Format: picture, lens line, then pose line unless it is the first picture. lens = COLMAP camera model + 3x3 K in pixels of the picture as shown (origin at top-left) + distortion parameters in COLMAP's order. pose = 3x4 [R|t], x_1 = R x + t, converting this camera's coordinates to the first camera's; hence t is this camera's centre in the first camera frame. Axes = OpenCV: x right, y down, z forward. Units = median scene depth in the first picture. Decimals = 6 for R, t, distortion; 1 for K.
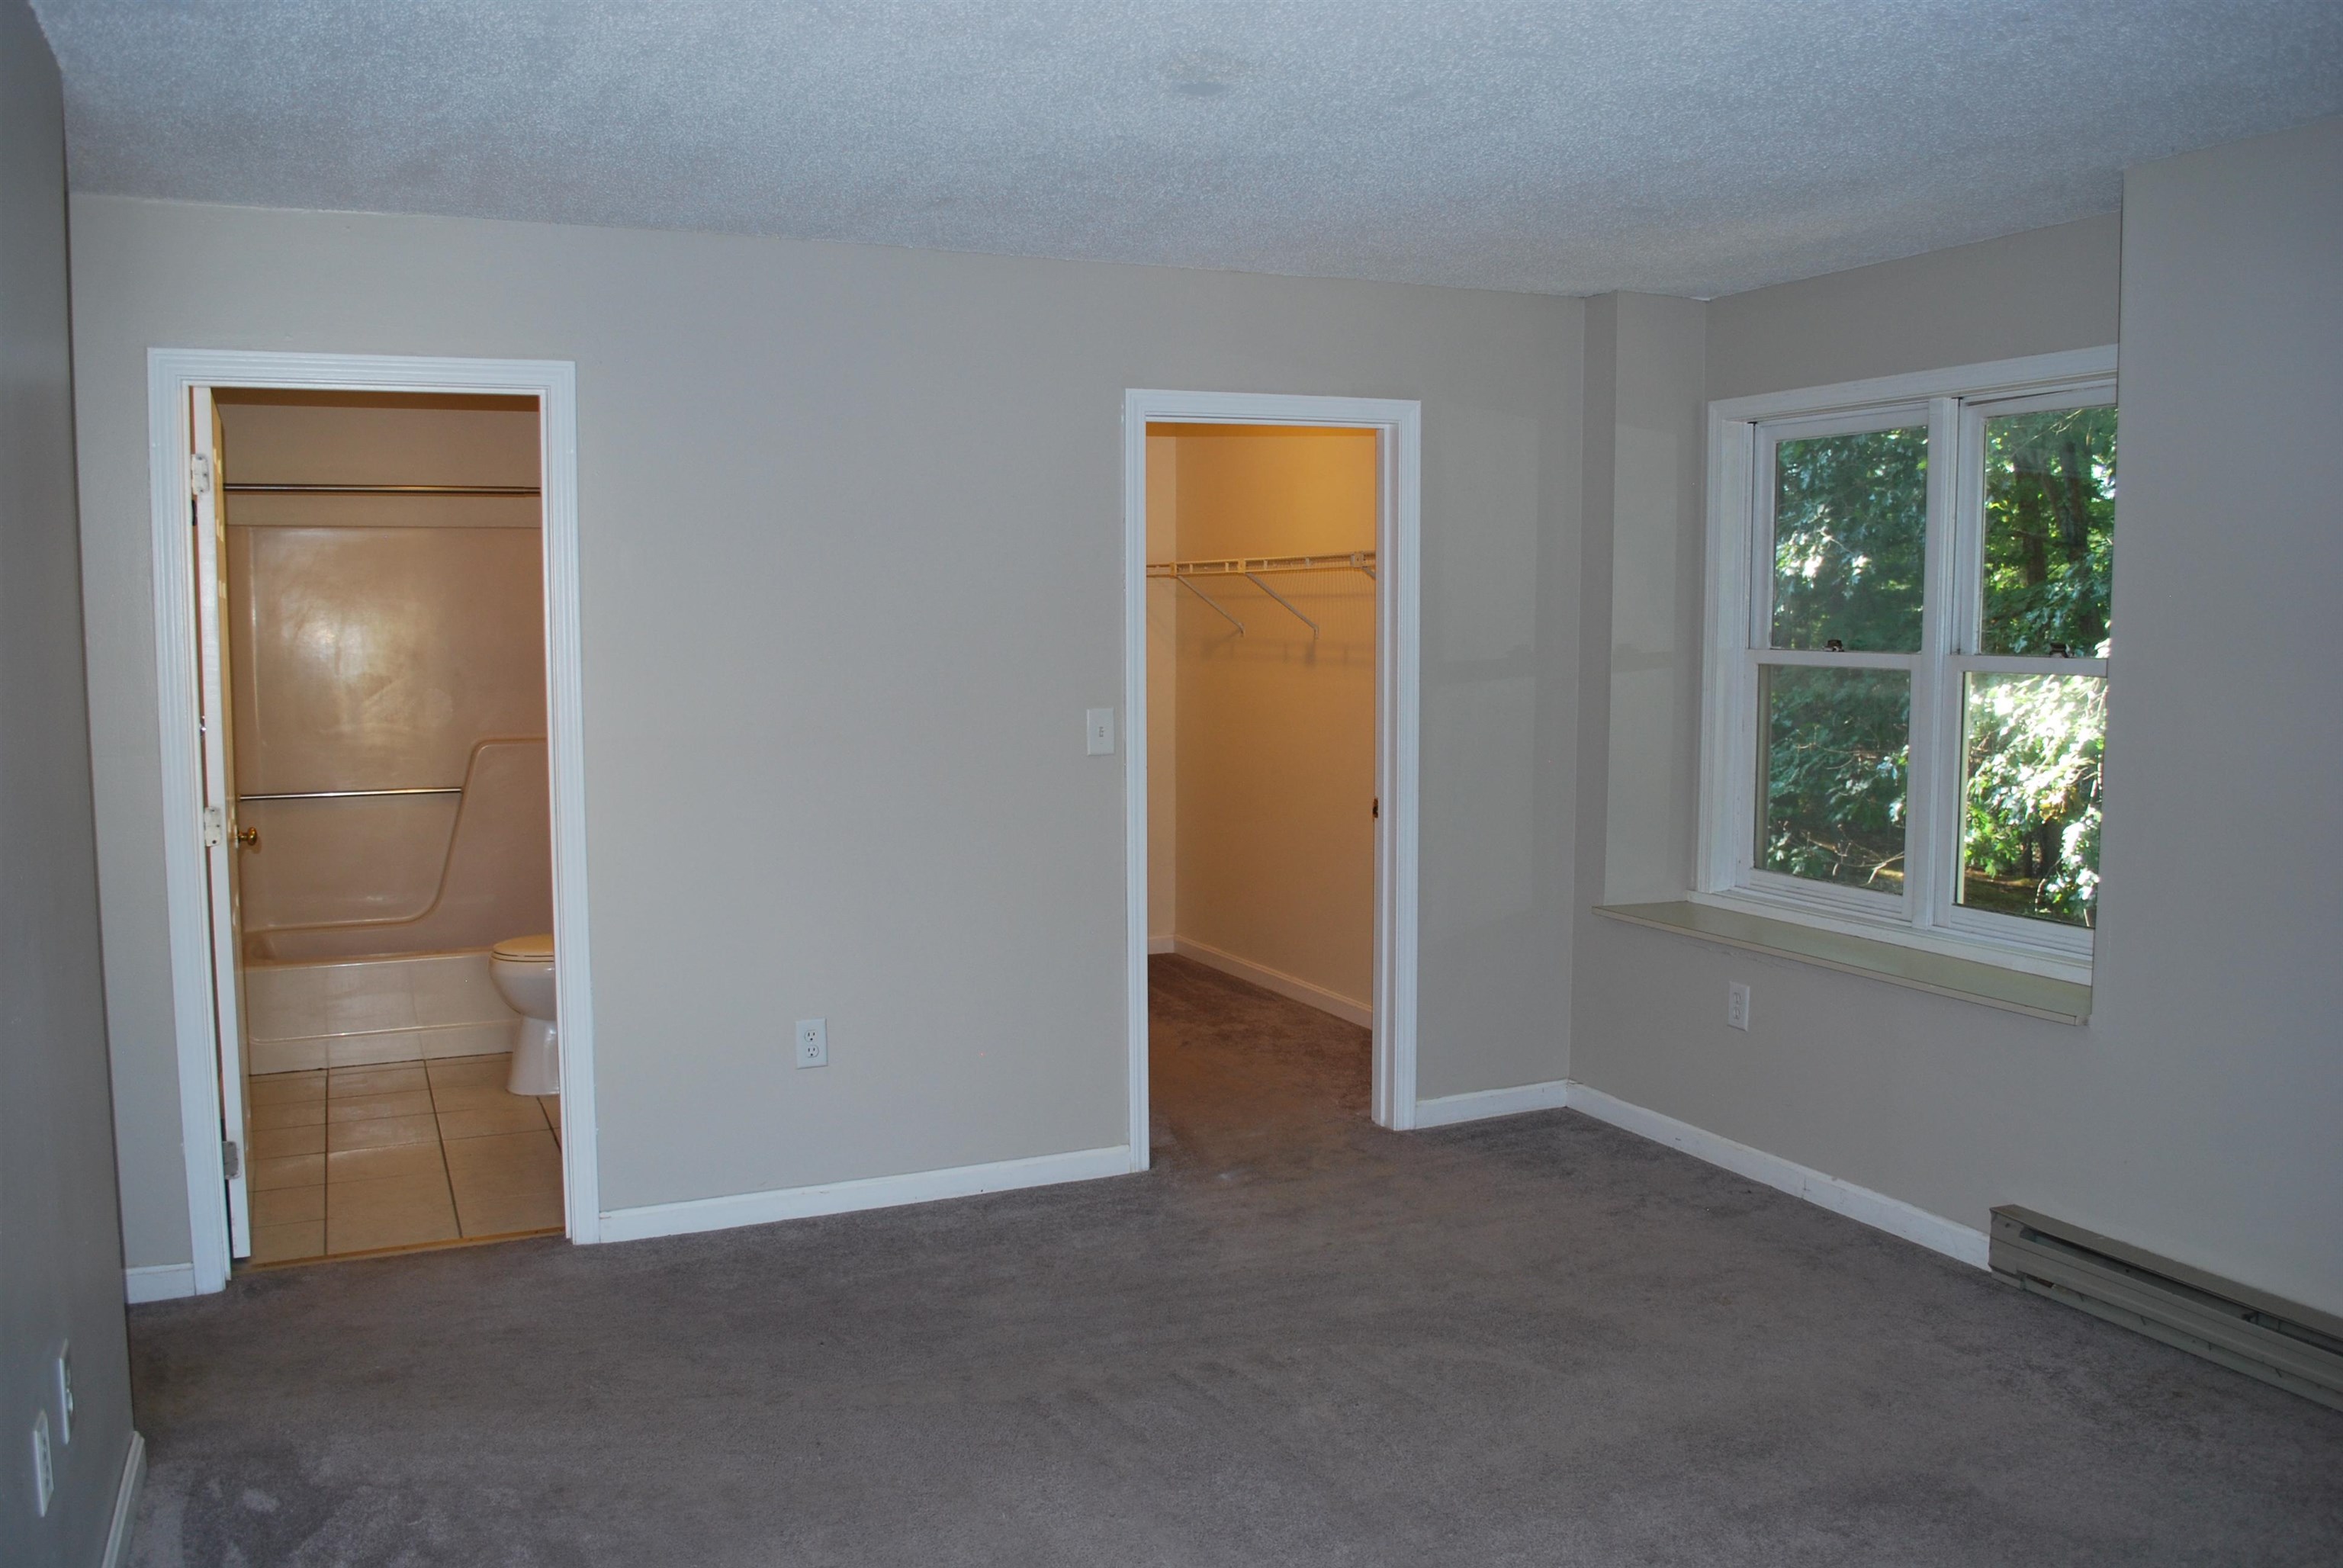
lens RADIAL K [[1842.0, 0, 1171.5], [0, 1842.0, 784.0], [0, 0, 1]] dist [-0.083394, 0.011299]
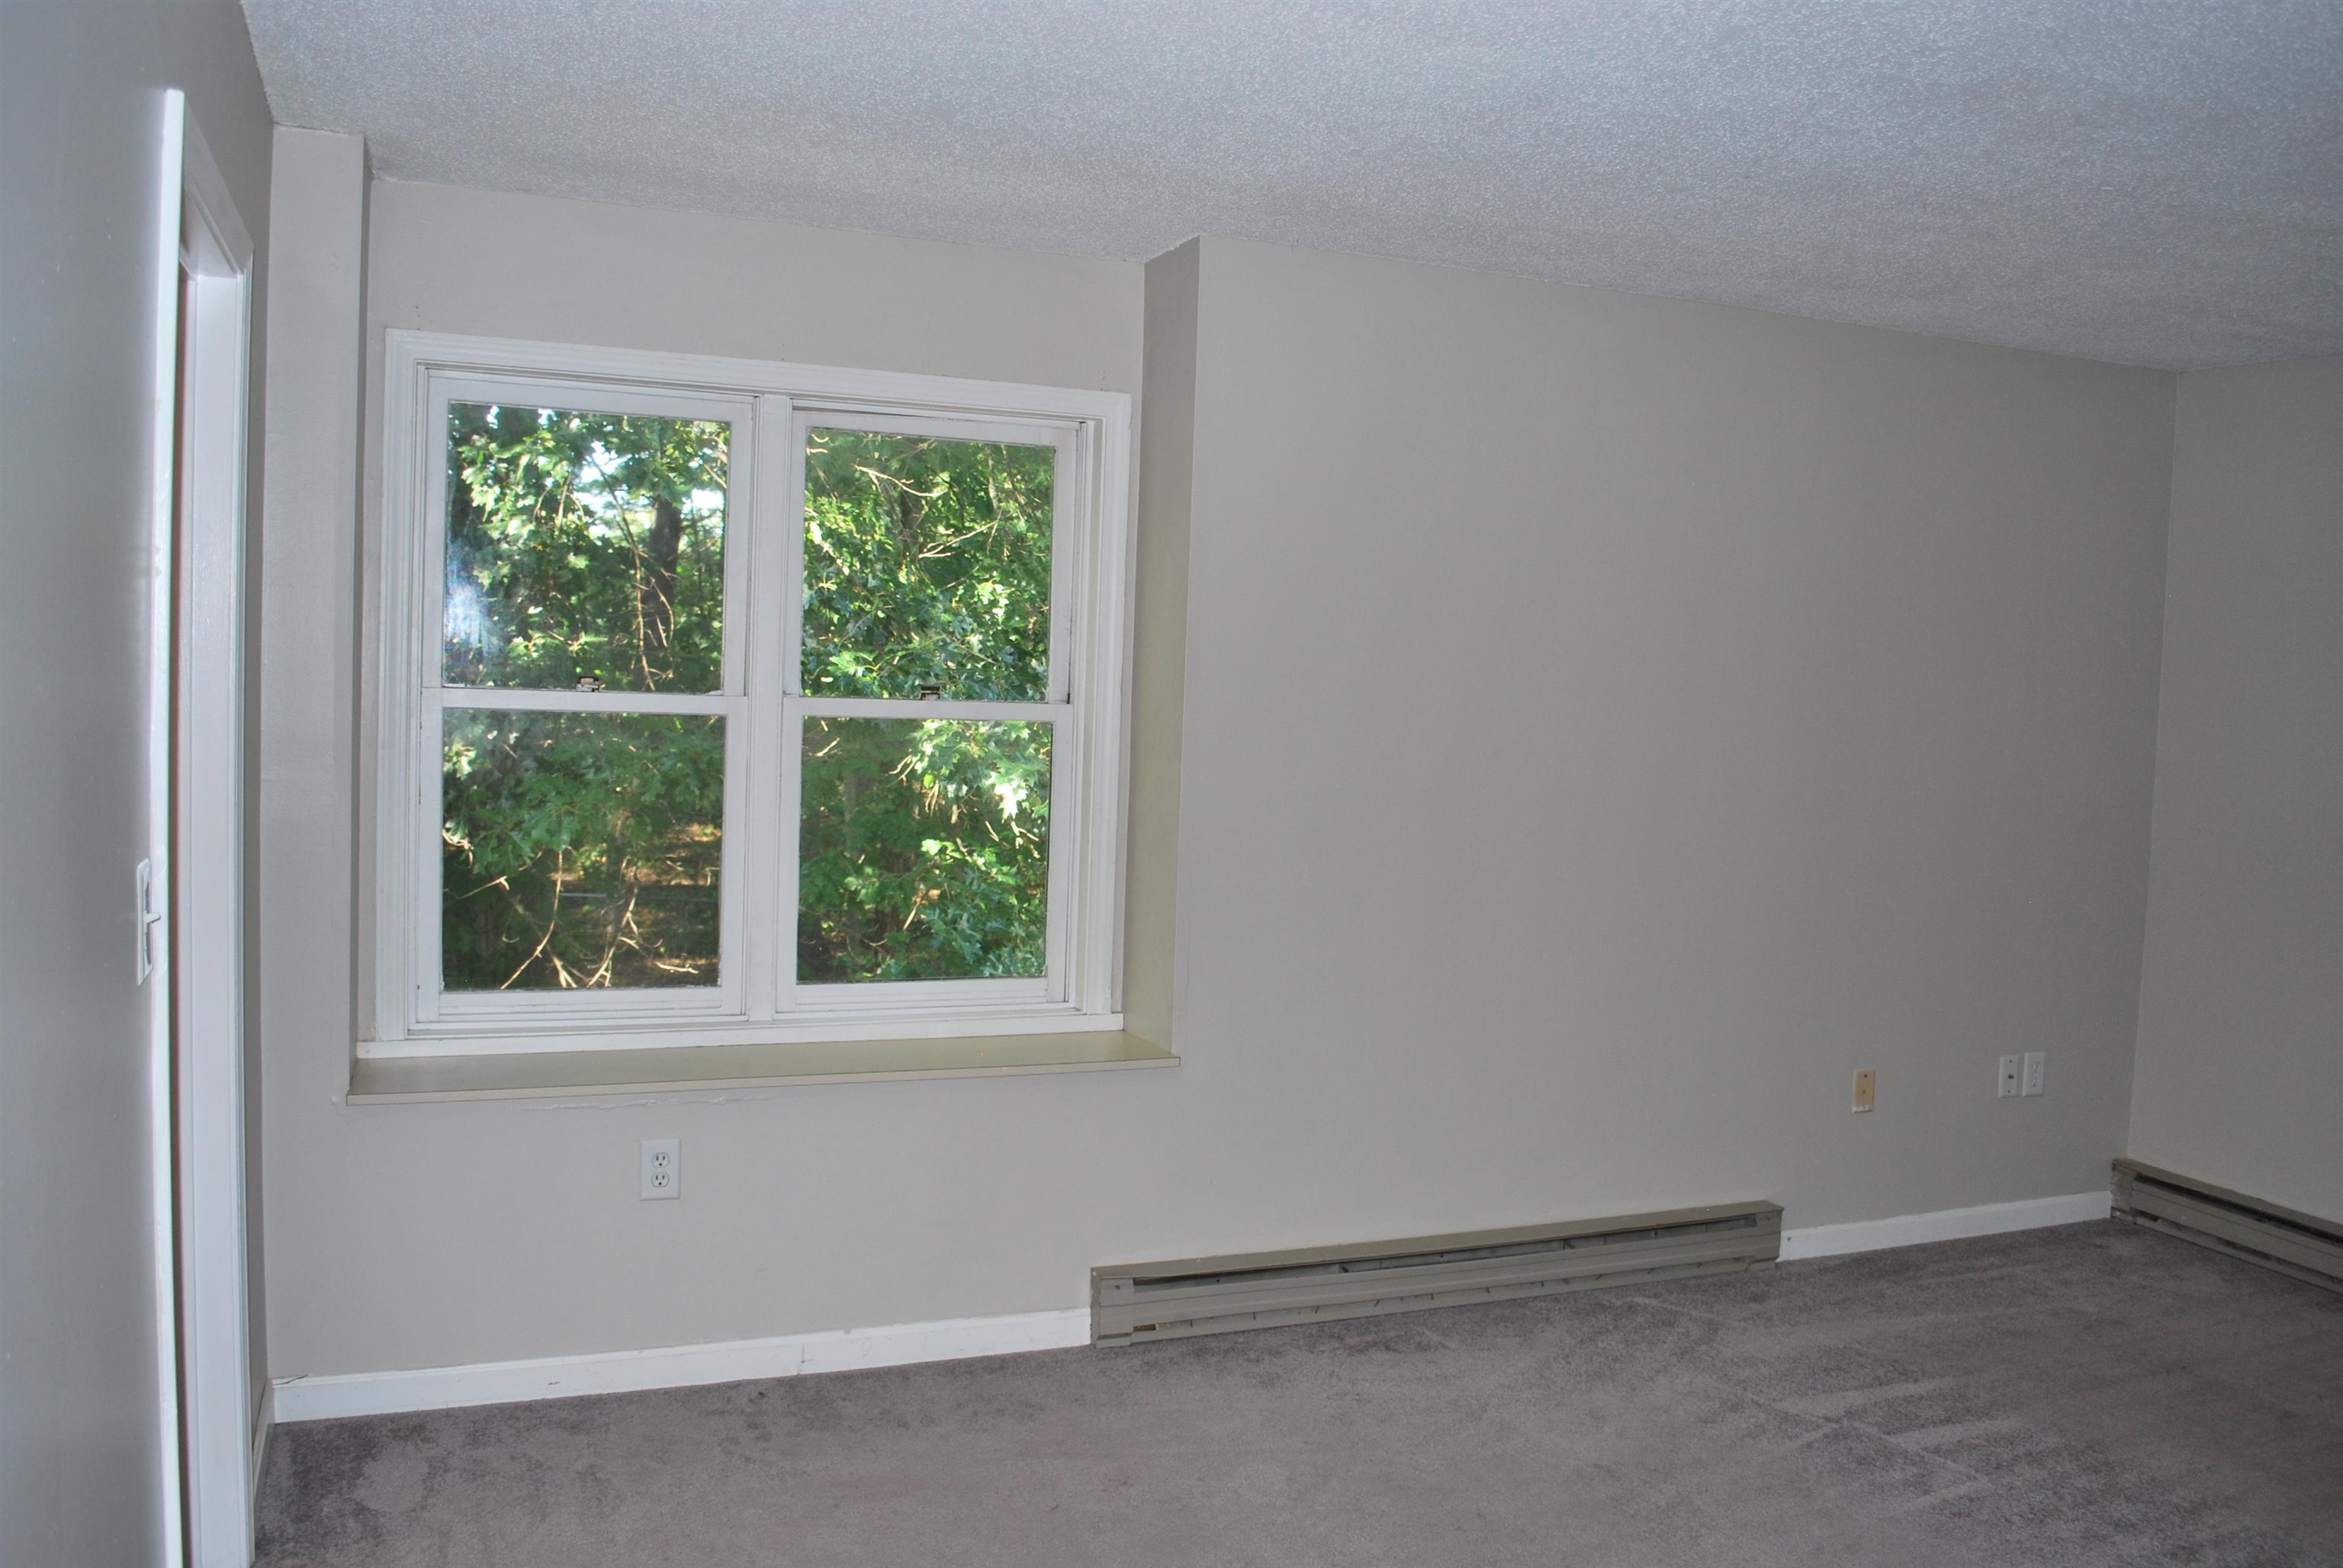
lens RADIAL K [[1842.0, 0, 1171.5], [0, 1842.0, 784.0], [0, 0, 1]] dist [-0.083394, 0.011299]
pose [[0.034969, -0.060870, 0.997533, -0.497226], [0.051541, 0.996925, 0.059026, -0.082775], [-0.998058, 0.049350, 0.037999, 0.895787]]
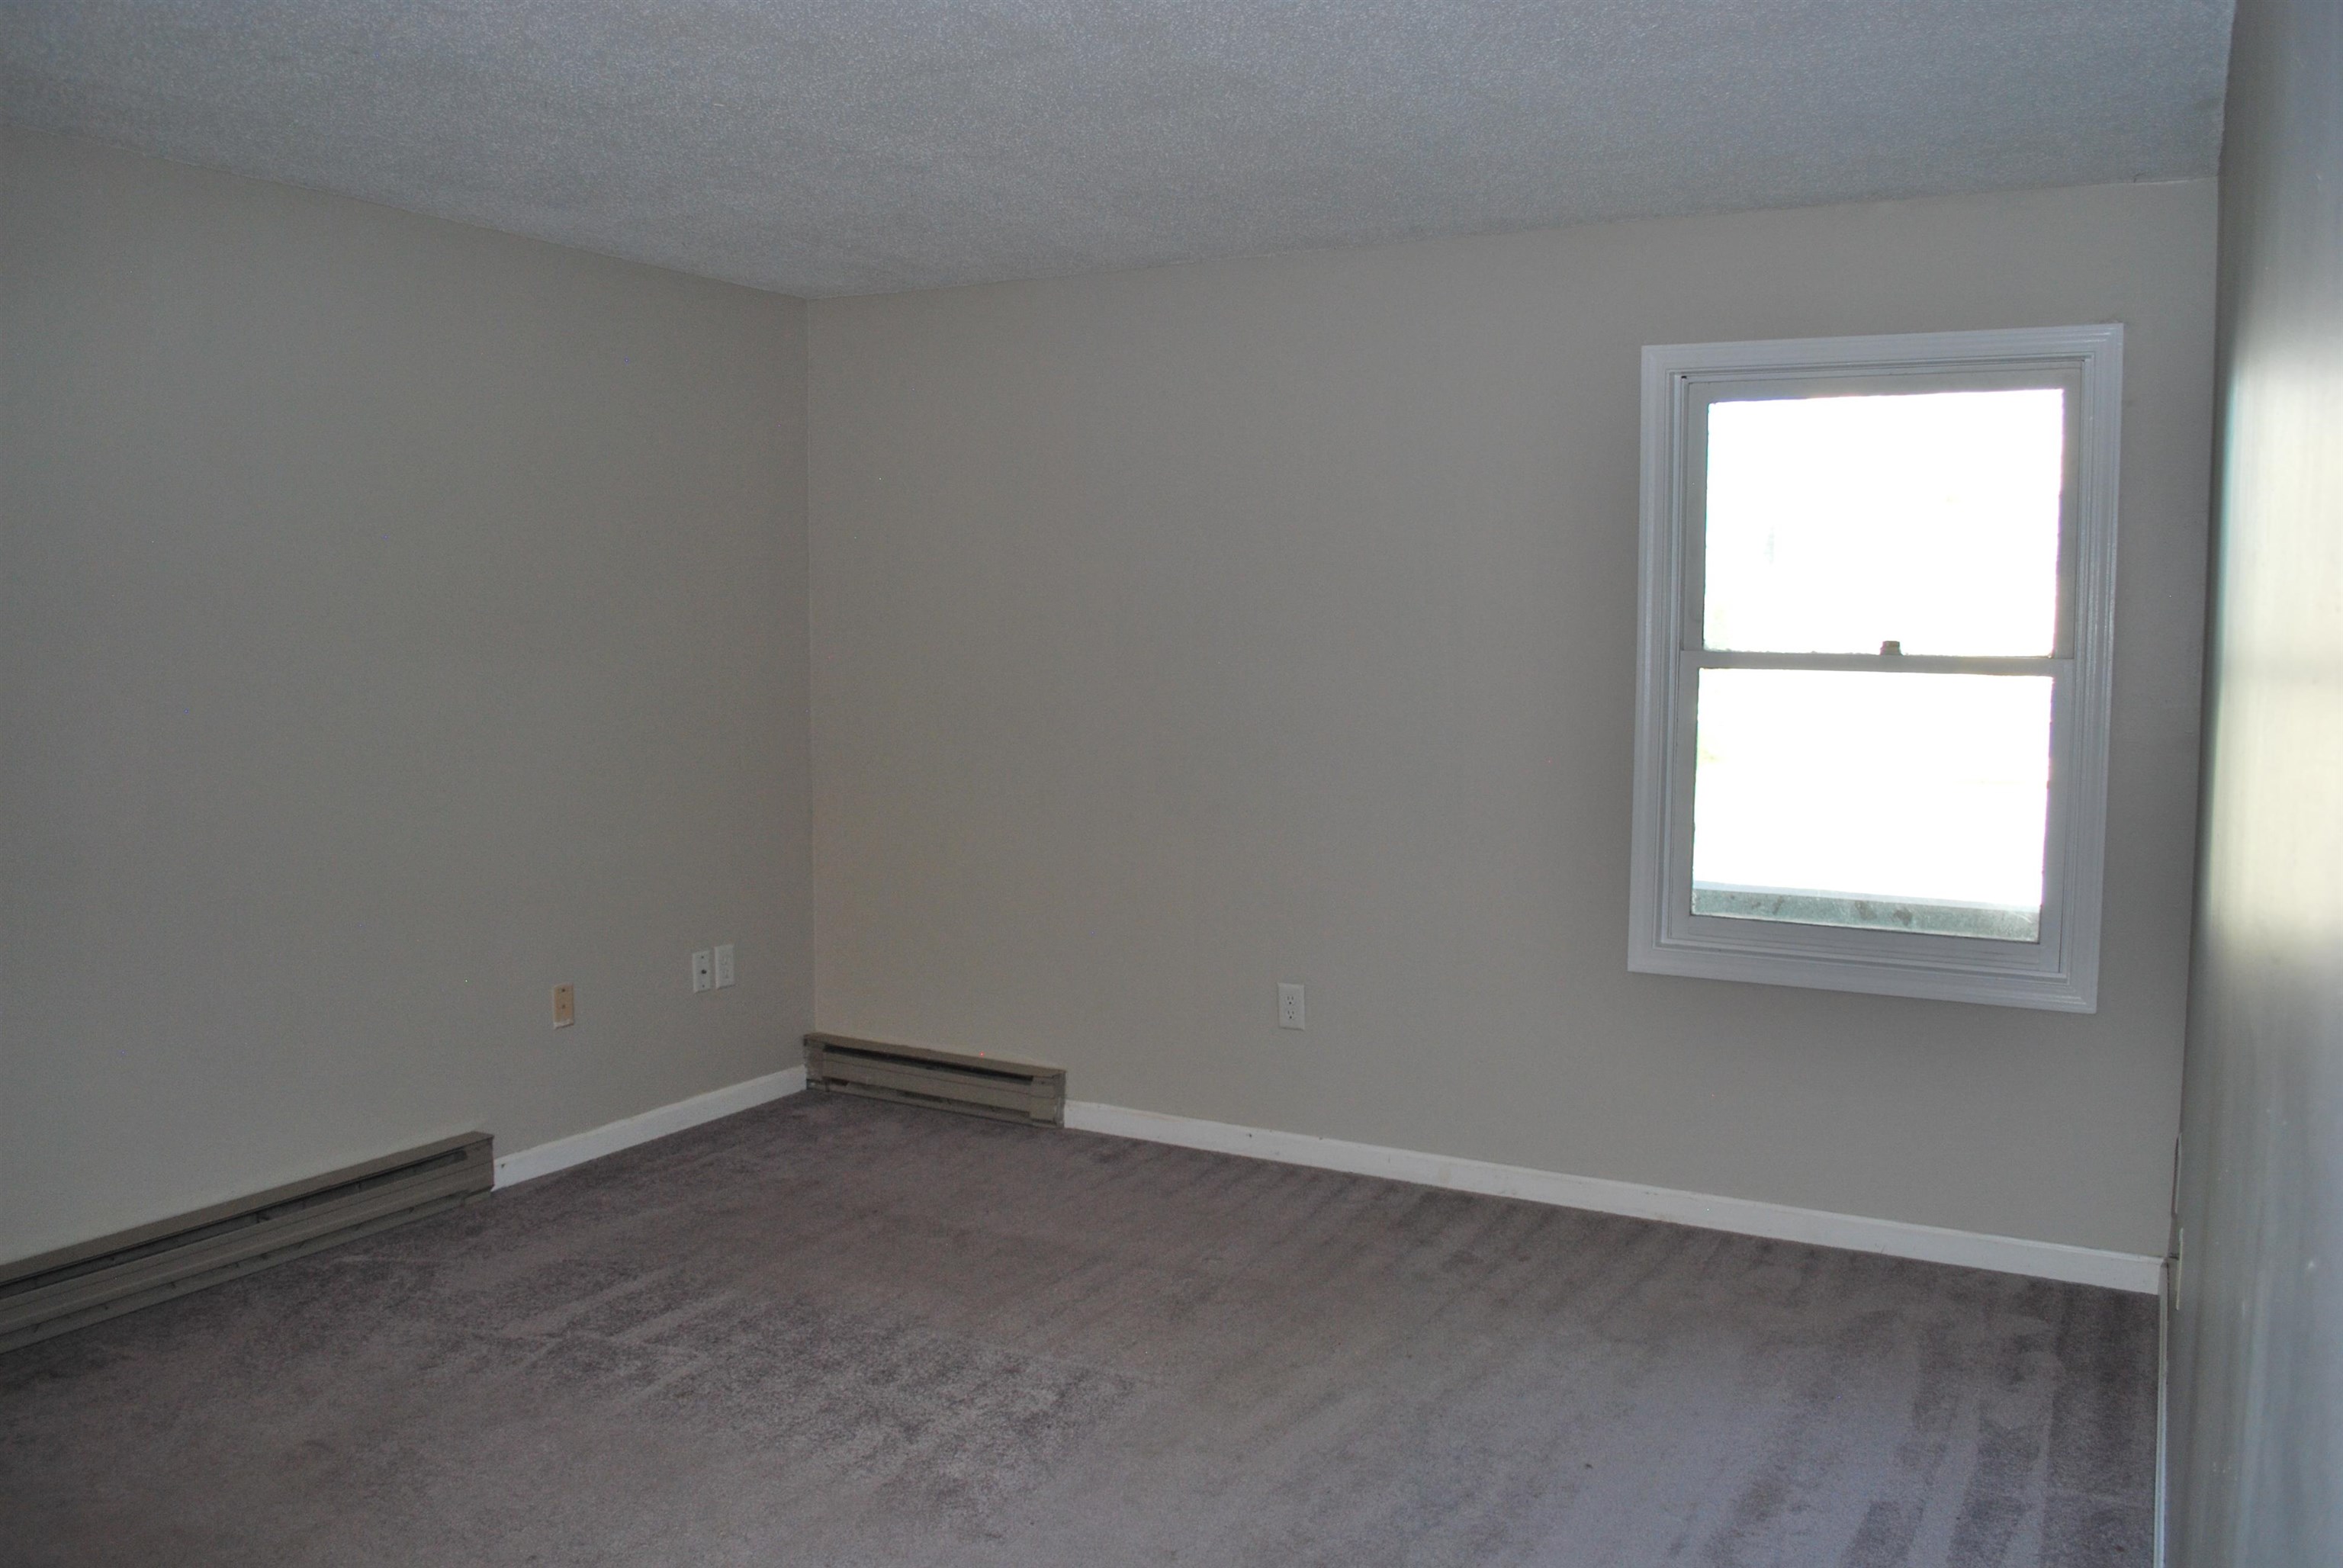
lens RADIAL K [[1842.0, 0, 1171.5], [0, 1842.0, 784.0], [0, 0, 1]] dist [-0.083394, 0.011299]
pose [[-0.601495, -0.069620, 0.795837, -0.488116], [0.065043, 0.988620, 0.135644, -0.069069], [-0.796224, 0.133353, -0.590122, 0.867883]]
